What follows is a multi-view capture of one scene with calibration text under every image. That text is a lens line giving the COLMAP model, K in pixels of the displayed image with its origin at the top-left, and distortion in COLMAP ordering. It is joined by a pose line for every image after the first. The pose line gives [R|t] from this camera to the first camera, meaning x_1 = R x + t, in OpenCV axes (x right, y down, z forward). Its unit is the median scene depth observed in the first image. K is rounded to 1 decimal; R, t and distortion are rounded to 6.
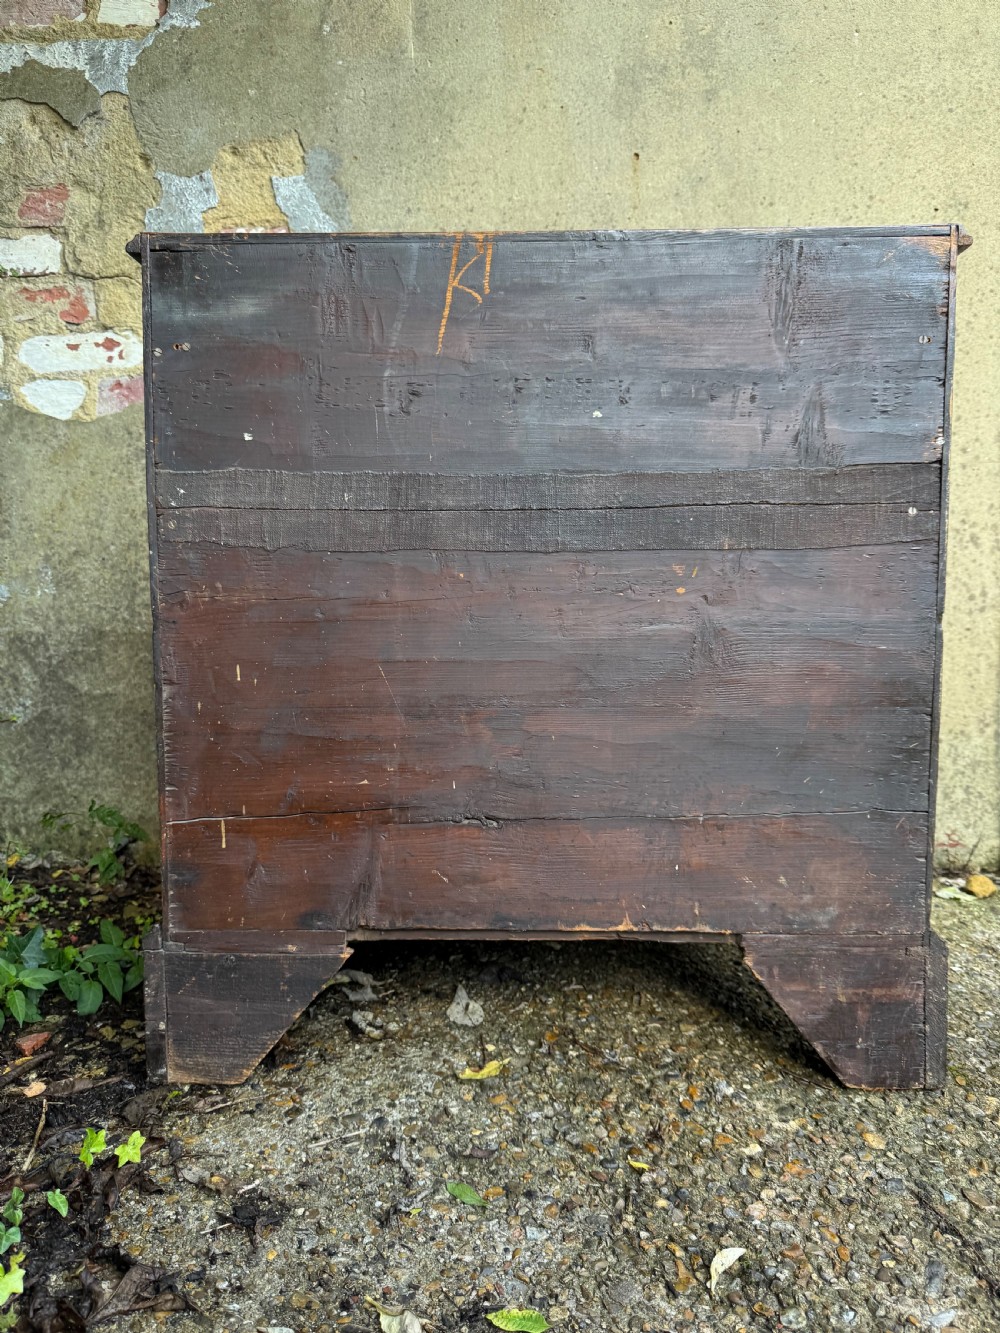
lens RADIAL K [[957.2, 0, 497.8], [0, 957.2, 675.4], [0, 0, 1]] dist [-0.006780, -0.010110]
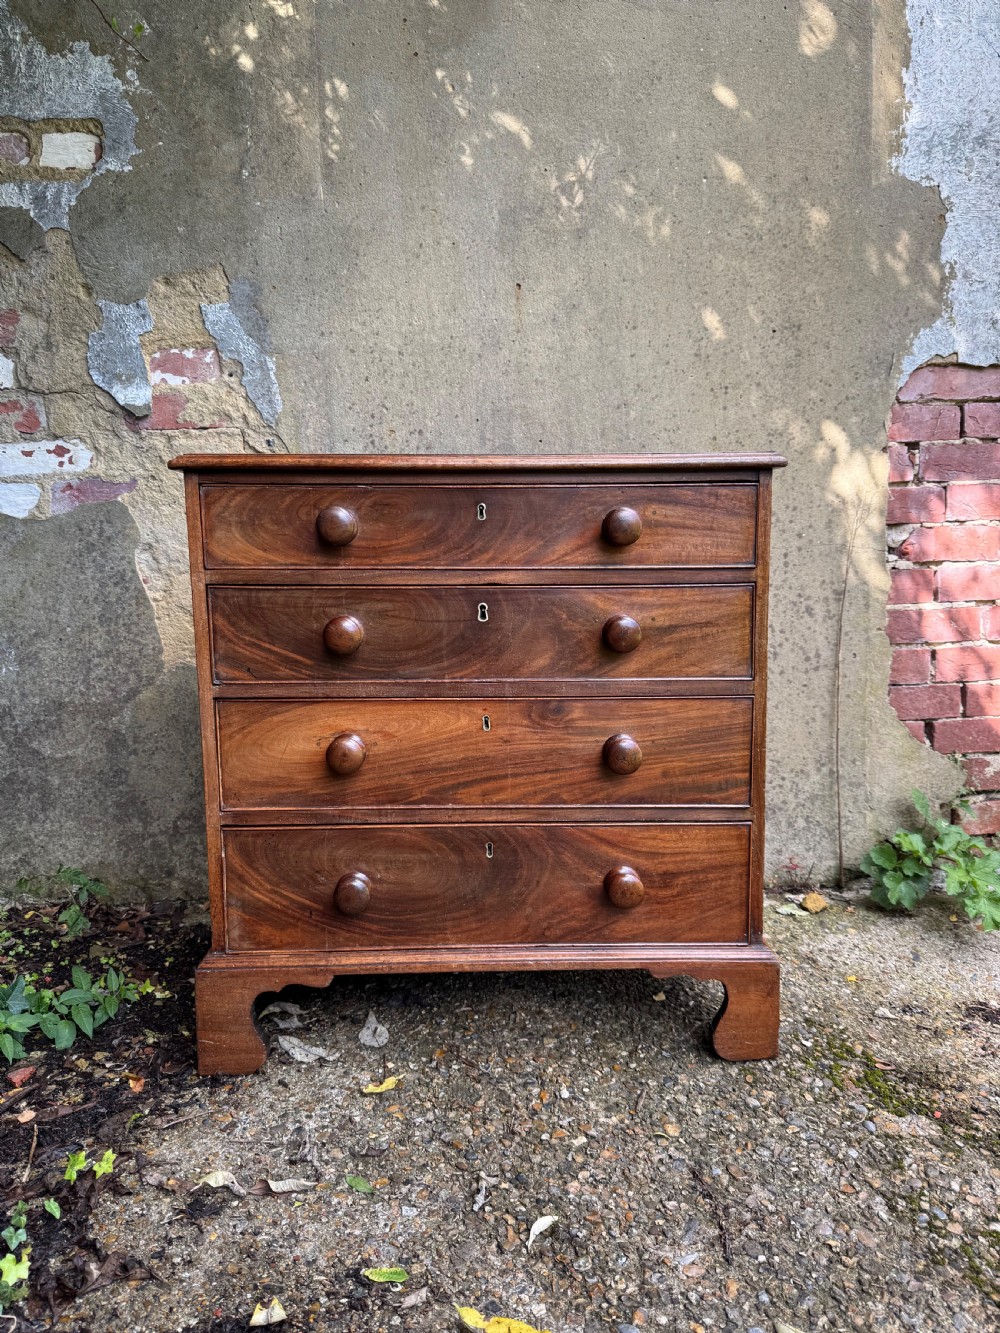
lens RADIAL K [[957.2, 0, 501.2], [0, 957.2, 668.2], [0, 0, 1]] dist [-0.006780, -0.010110]
pose [[0.998581, -0.021240, 0.048826, 0.096893], [0.020177, 0.999551, 0.022166, -0.177345], [-0.049275, -0.021149, 0.998561, -0.285344]]
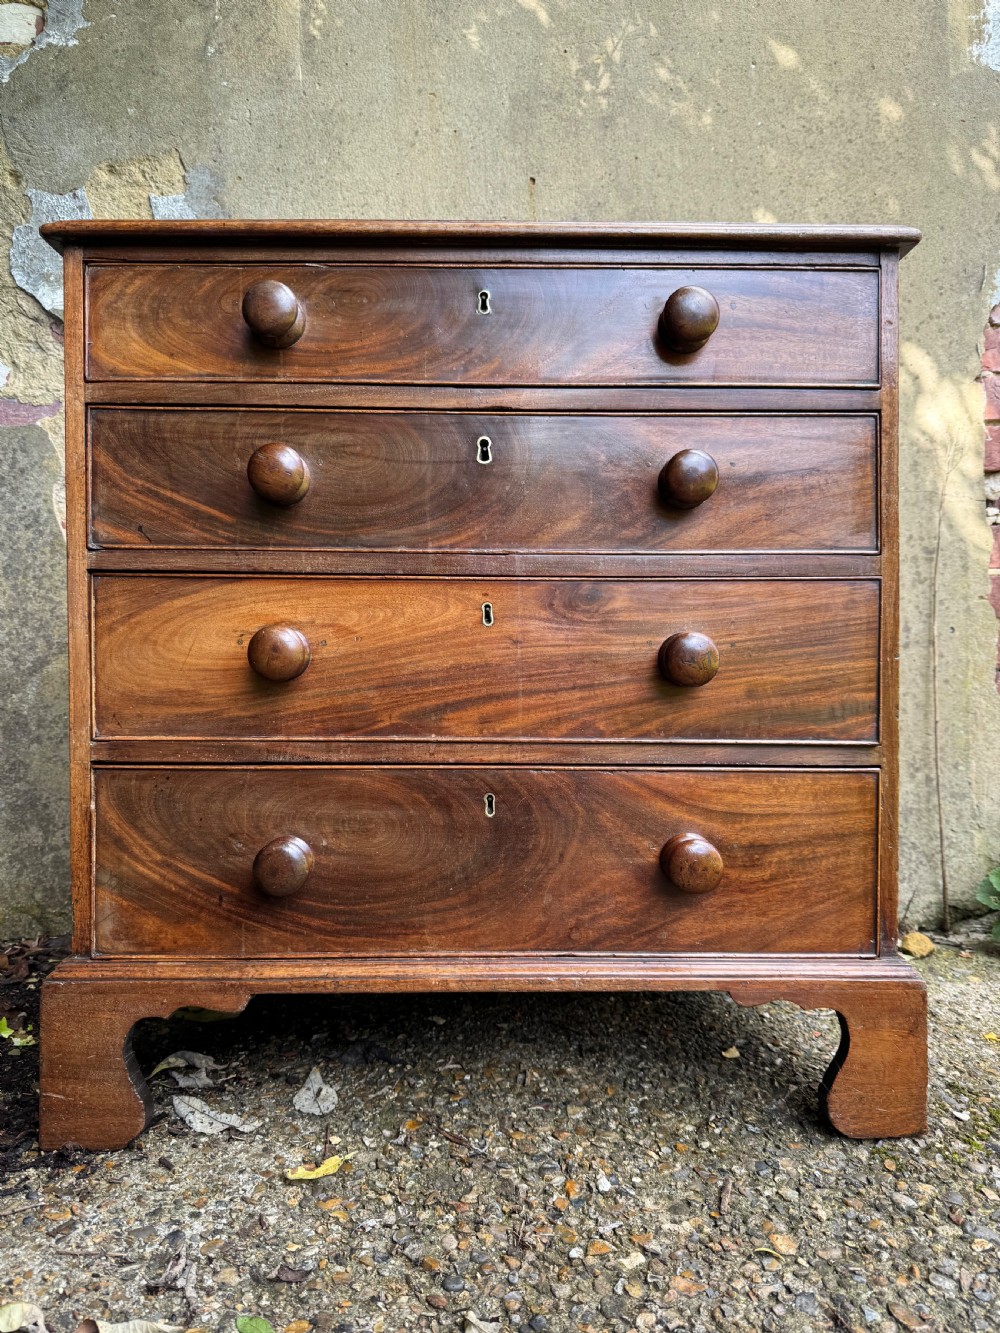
lens RADIAL K [[957.2, 0, 499.3], [0, 957.2, 670.9], [0, 0, 1]] dist [-0.006780, -0.010110]
pose [[0.998934, -0.005191, 0.045877, 0.108708], [0.009489, 0.995531, -0.093960, 0.069279], [-0.045184, 0.094295, 0.994518, 0.143777]]
